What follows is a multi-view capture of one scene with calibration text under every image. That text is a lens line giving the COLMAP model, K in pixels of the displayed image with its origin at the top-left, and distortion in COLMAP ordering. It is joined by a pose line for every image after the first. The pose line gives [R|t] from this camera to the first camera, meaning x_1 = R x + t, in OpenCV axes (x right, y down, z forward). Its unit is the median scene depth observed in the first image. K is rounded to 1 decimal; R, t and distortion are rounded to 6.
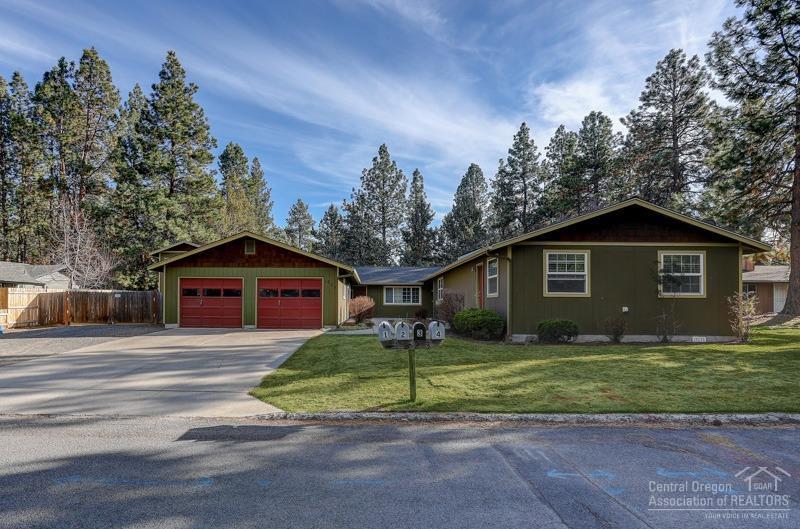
lens RADIAL K [[432.9, 0, 365.6], [0, 432.9, 302.1], [0, 0, 1]] dist [-0.067162, 0.037194]
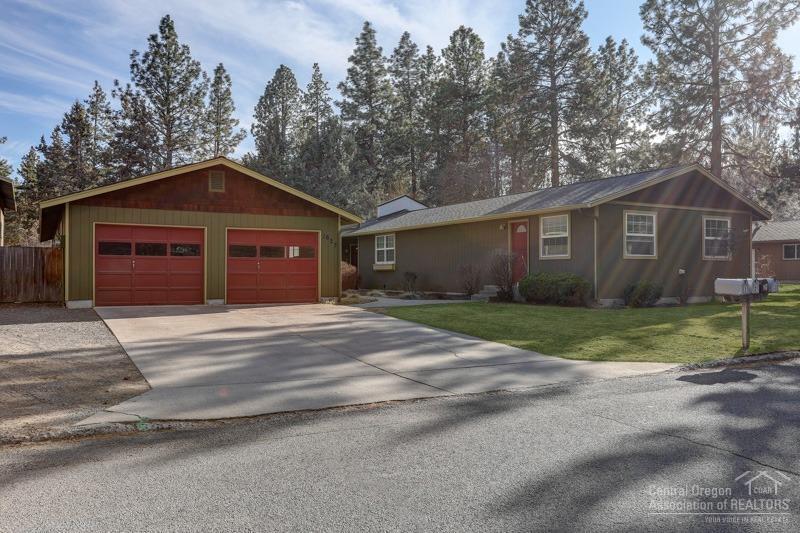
lens RADIAL K [[657.1, 0, 400.3], [0, 657.1, 269.3], [0, 0, 1]] dist [-0.003172, -0.002141]
pose [[0.863343, -0.001522, 0.504615, -0.245457], [0.000475, 0.999997, 0.002204, 0.002445], [-0.504617, -0.001663, 0.863342, -0.006990]]
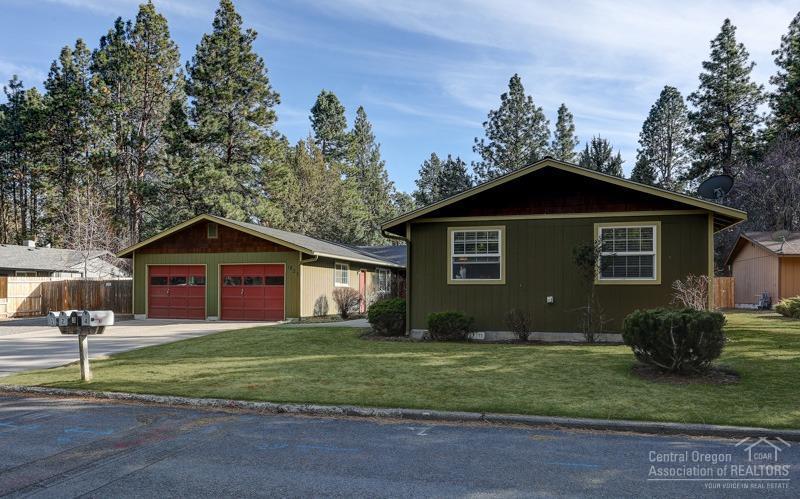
lens RADIAL K [[595.5, 0, 398.9], [0, 595.5, 282.9], [0, 0, 1]] dist [-0.008781, -0.001807]
pose [[0.960472, -0.006079, -0.278311, 0.211552], [0.002946, 0.999927, -0.011676, -0.000475], [0.278362, 0.010394, 0.960420, -0.045597]]
